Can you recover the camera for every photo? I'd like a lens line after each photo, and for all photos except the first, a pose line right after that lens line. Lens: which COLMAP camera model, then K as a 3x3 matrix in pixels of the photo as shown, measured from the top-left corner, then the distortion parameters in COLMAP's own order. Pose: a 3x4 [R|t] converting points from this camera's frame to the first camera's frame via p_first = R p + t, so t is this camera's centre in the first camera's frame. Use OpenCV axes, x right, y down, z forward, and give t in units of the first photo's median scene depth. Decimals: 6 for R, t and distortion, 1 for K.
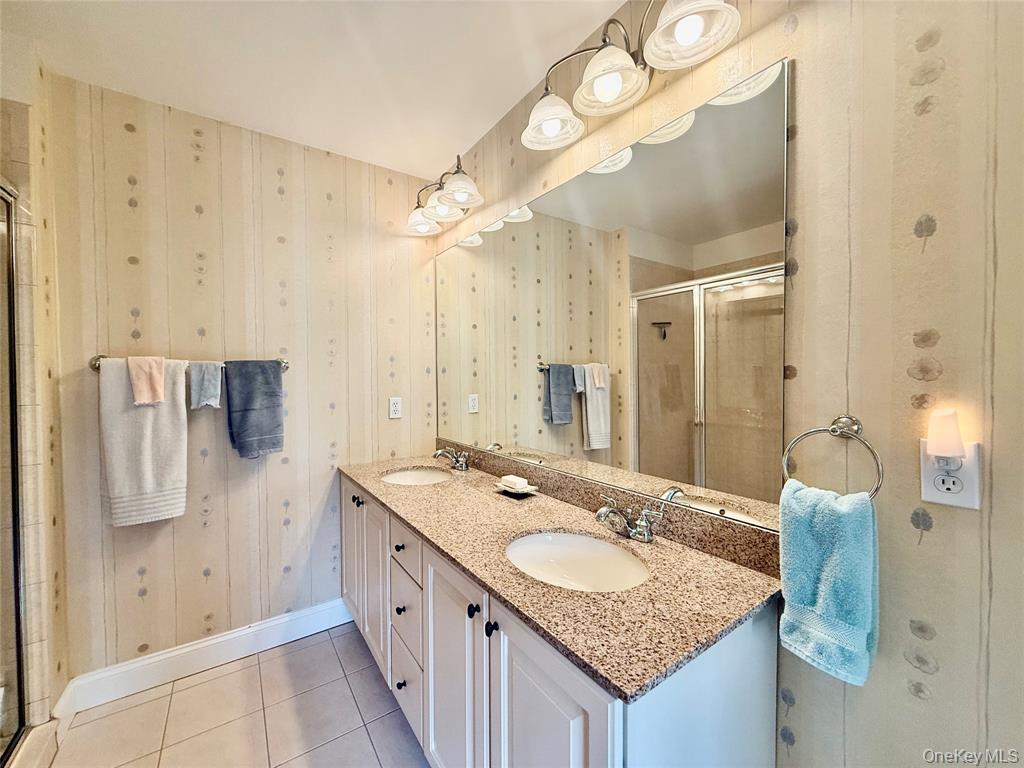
lens RADIAL K [[406.1, 0, 512.7], [0, 406.1, 384.6], [0, 0, 1]] dist [-0.000795, -0.000070]
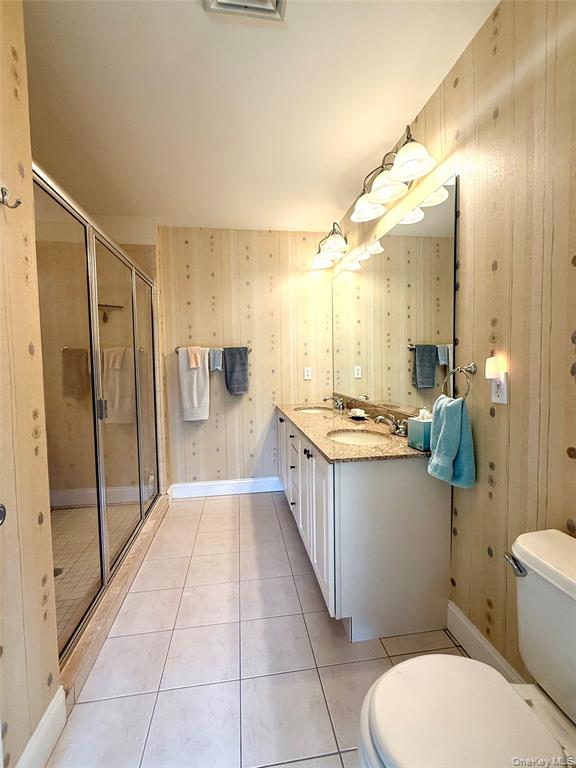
lens RADIAL K [[335.3, 0, 286.8], [0, 335.3, 381.1], [0, 0, 1]] dist [-0.000820, 0.000045]
pose [[0.895974, 0.014487, -0.443870, 0.320062], [0.003207, 0.999231, 0.039087, 0.042616], [0.444095, -0.036444, 0.895238, -0.367077]]
